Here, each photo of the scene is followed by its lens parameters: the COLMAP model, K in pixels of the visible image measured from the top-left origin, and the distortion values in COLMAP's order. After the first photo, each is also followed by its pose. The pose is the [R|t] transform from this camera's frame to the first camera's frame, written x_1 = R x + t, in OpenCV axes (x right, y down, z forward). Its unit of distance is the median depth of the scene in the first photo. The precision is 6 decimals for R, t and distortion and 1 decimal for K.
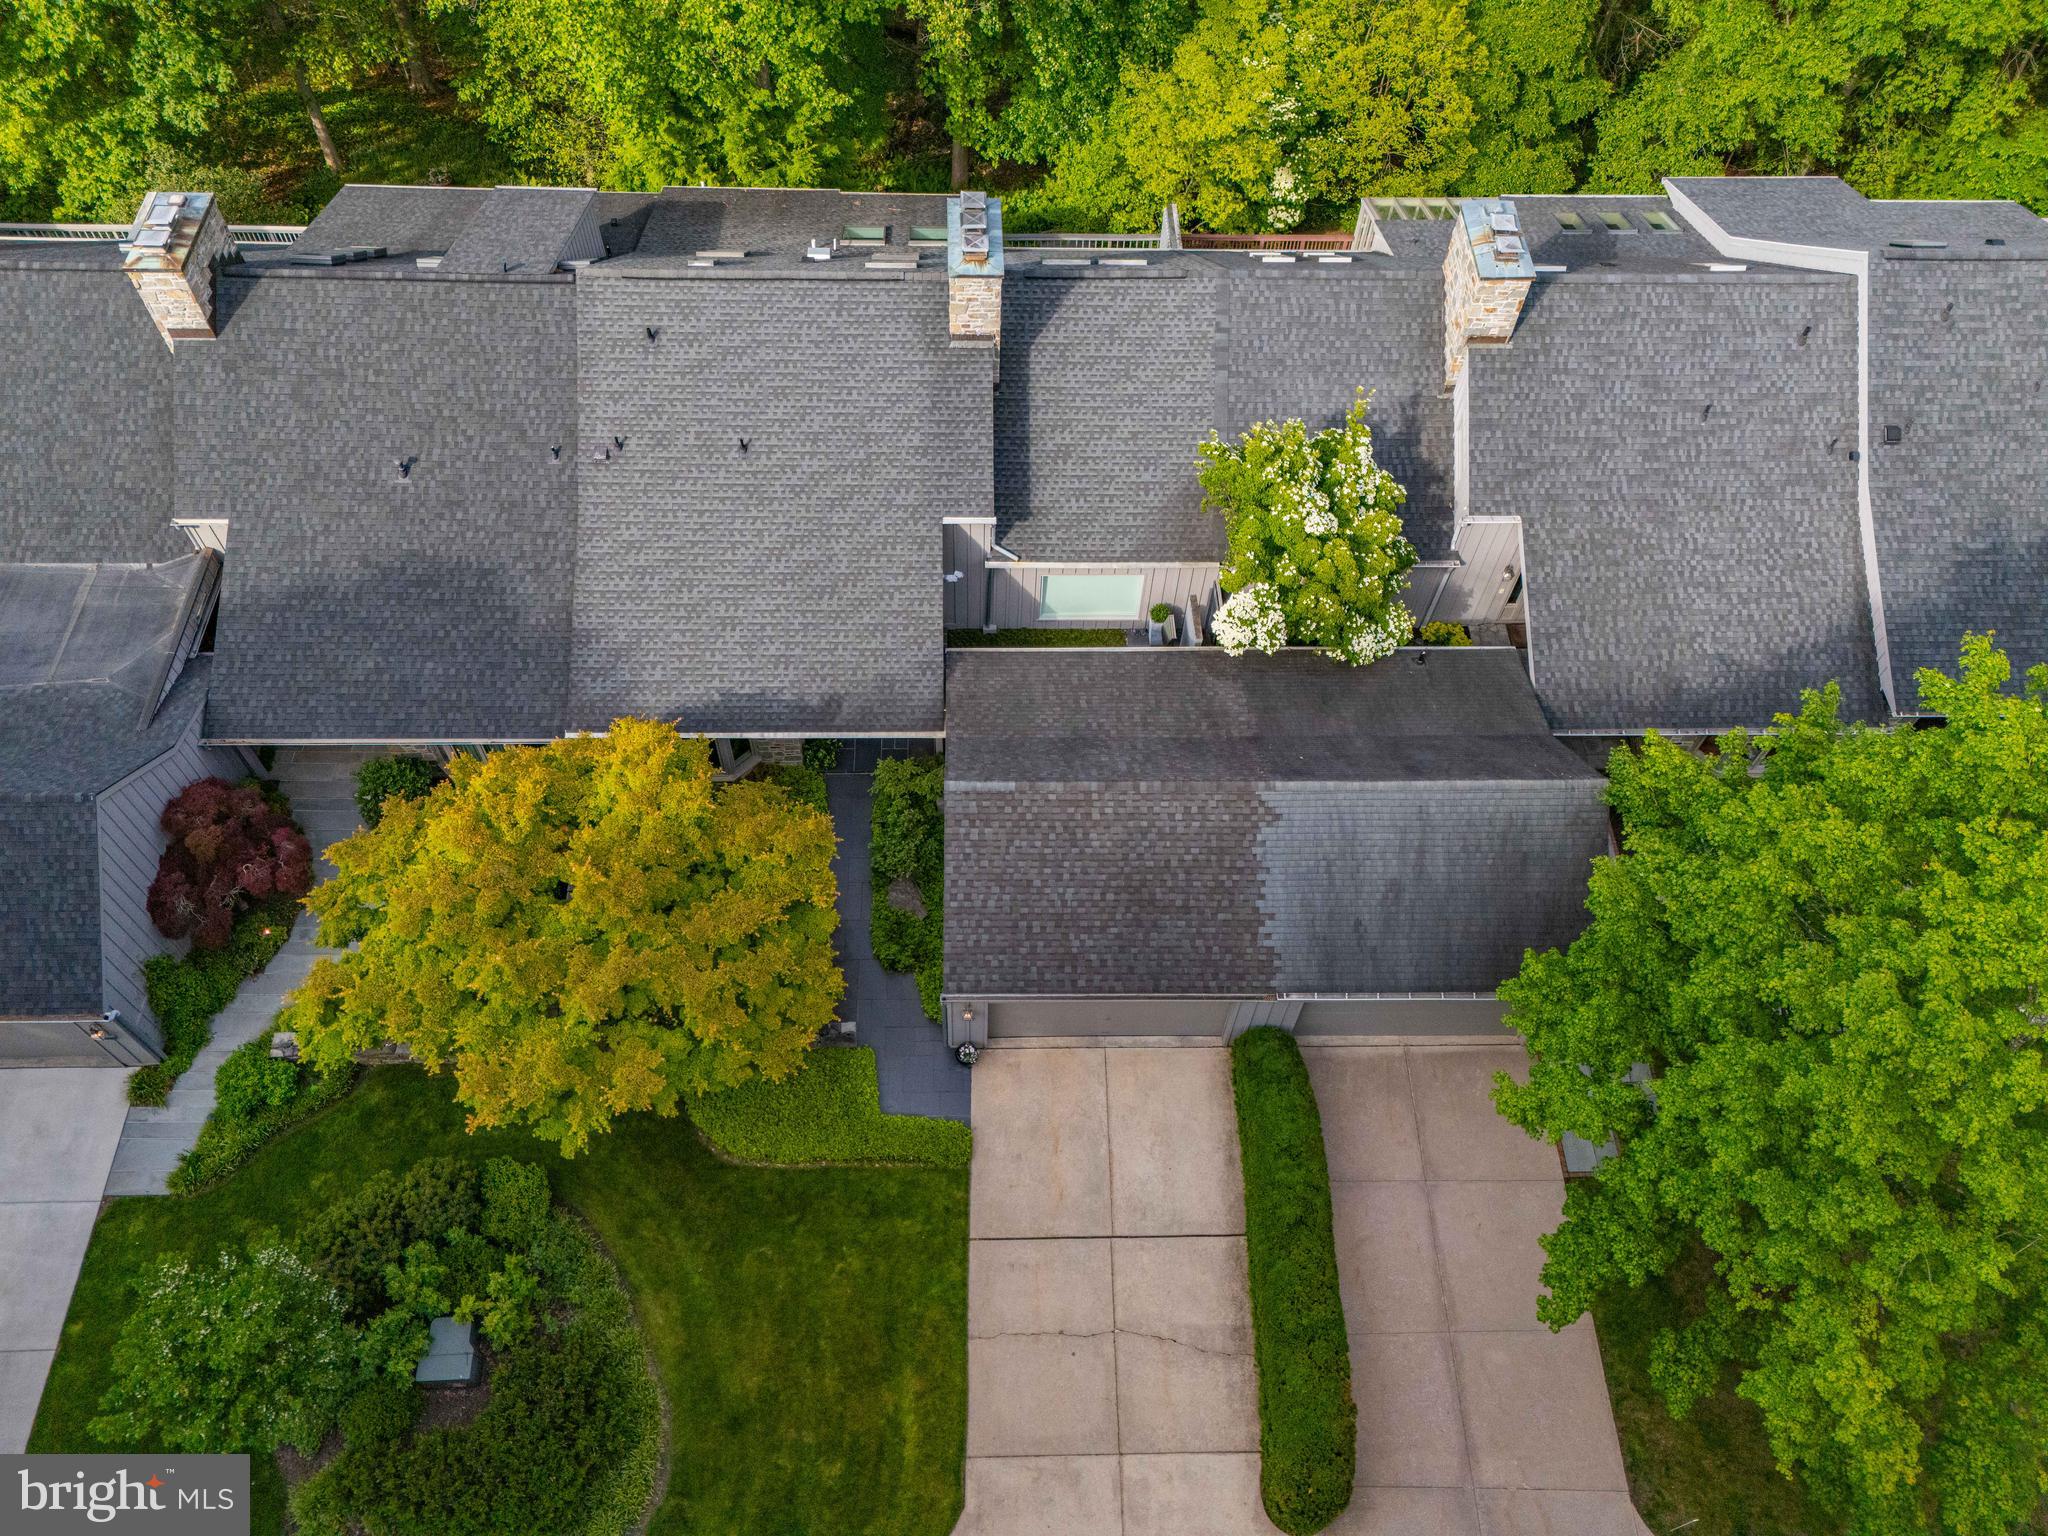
lens RADIAL K [[1510.0, 0, 1024.0], [0, 1510.0, 768.0], [0, 0, 1]] dist [0.092703, -0.089385]
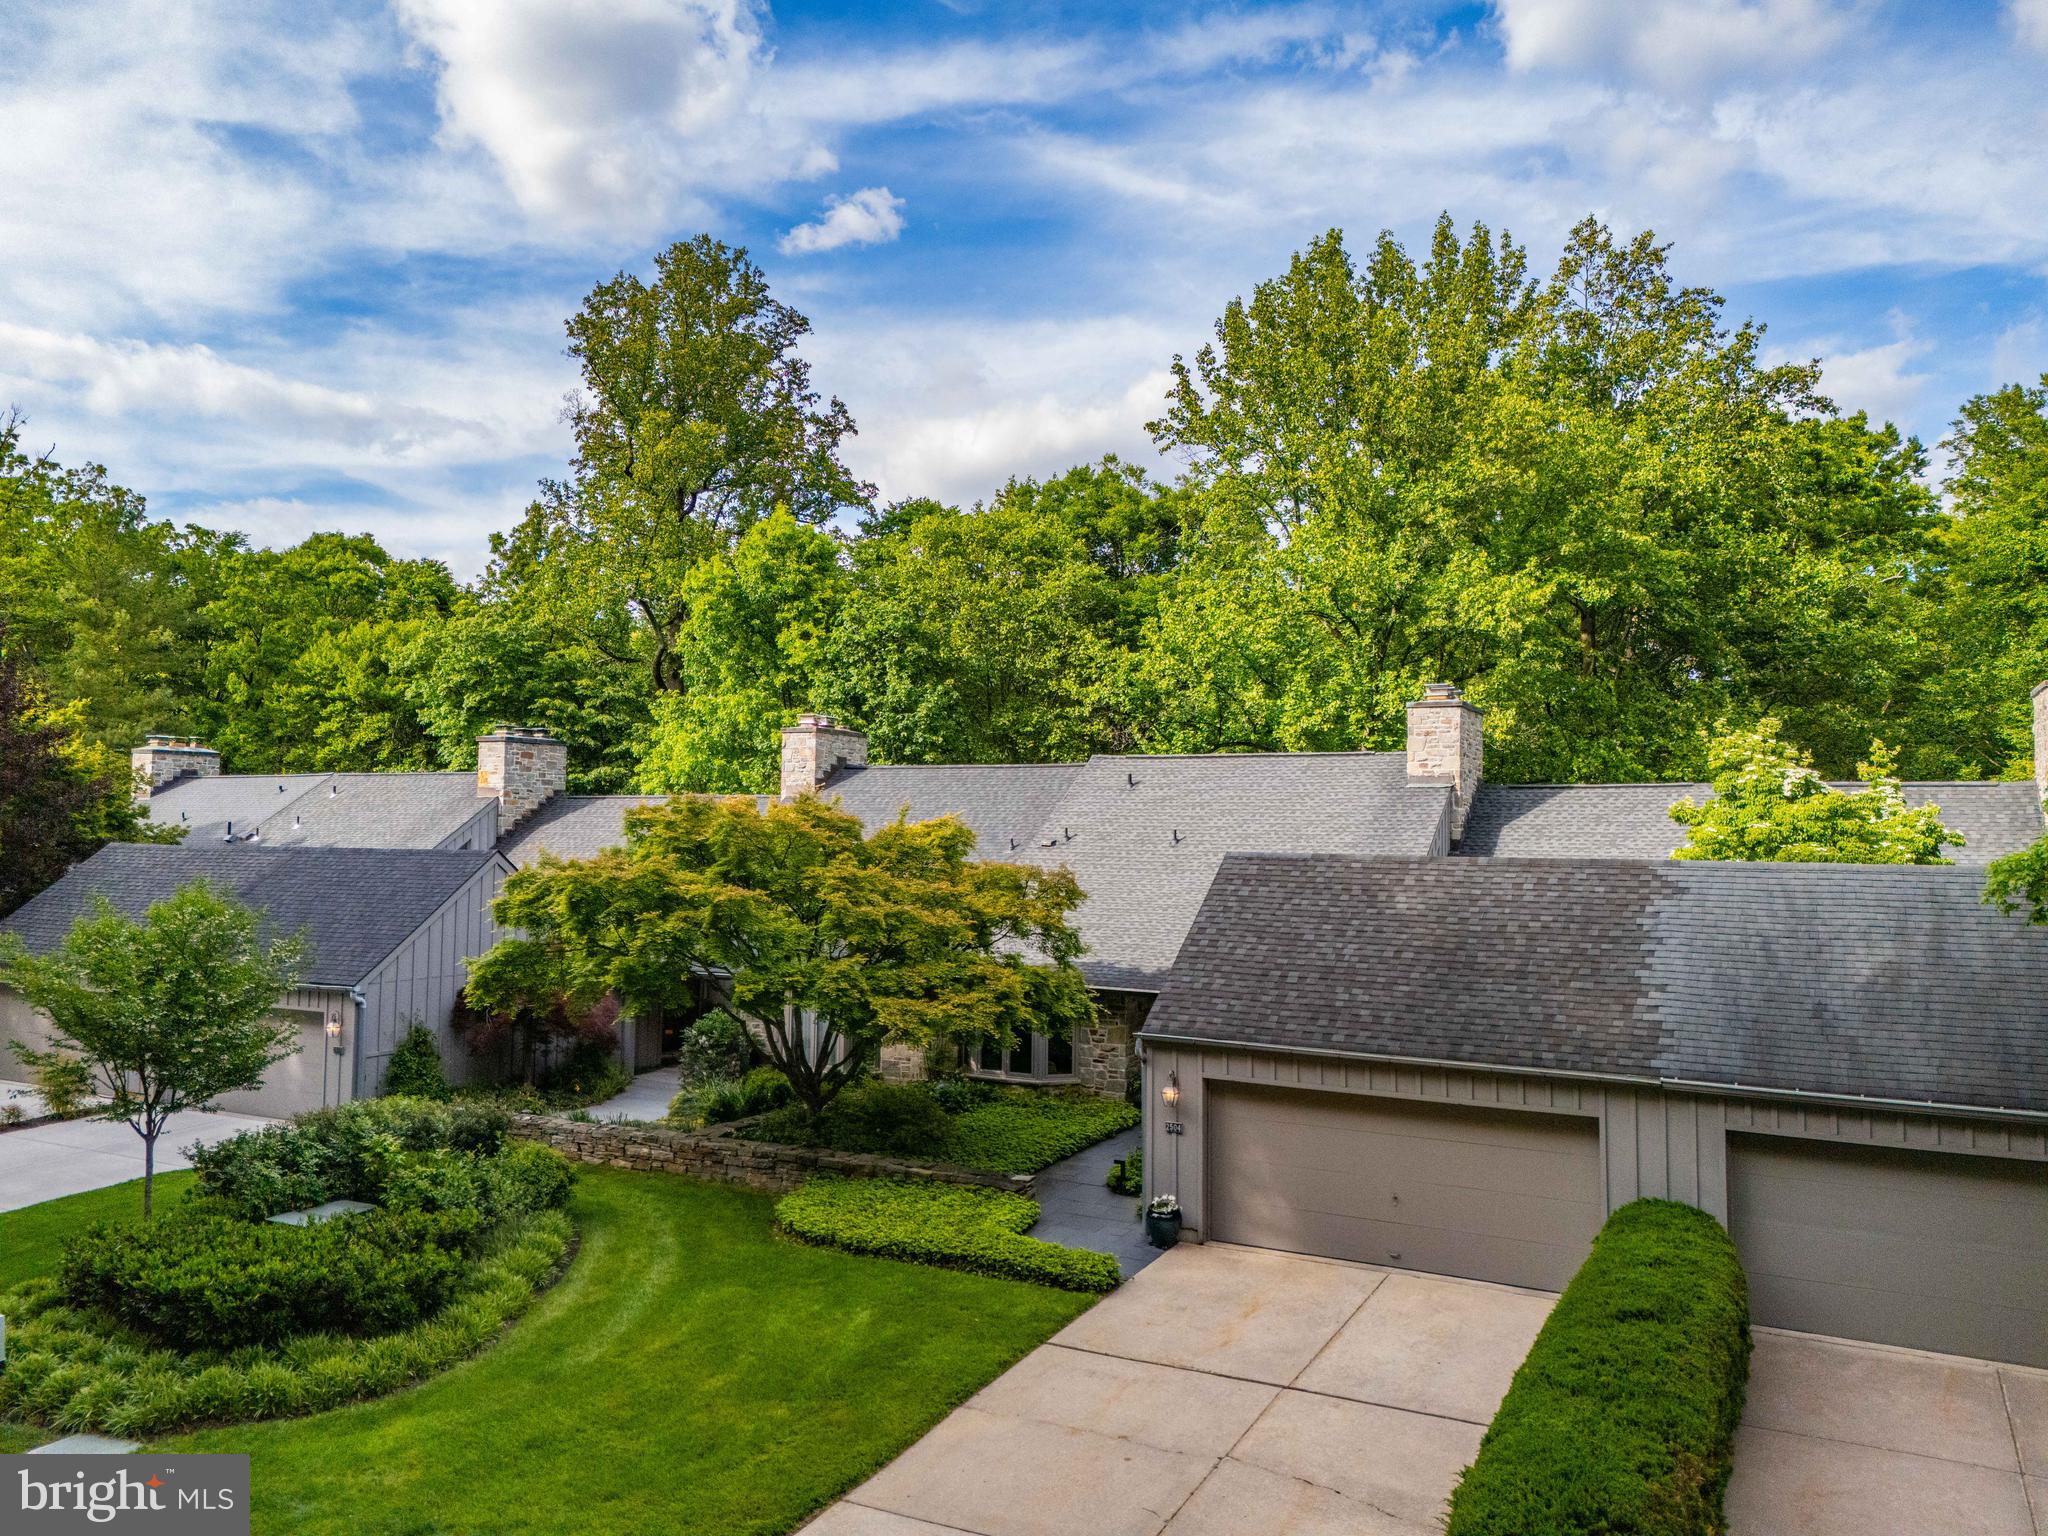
lens RADIAL K [[1497.7, 0, 1024.1], [0, 1497.7, 749.7], [0, 0, 1]] dist [0.094279, -0.103179]
pose [[0.873903, -0.040851, -0.484381, 0.241010], [-0.391201, 0.532378, -0.750690, 0.619788], [0.288540, 0.845521, 0.449266, 0.555160]]
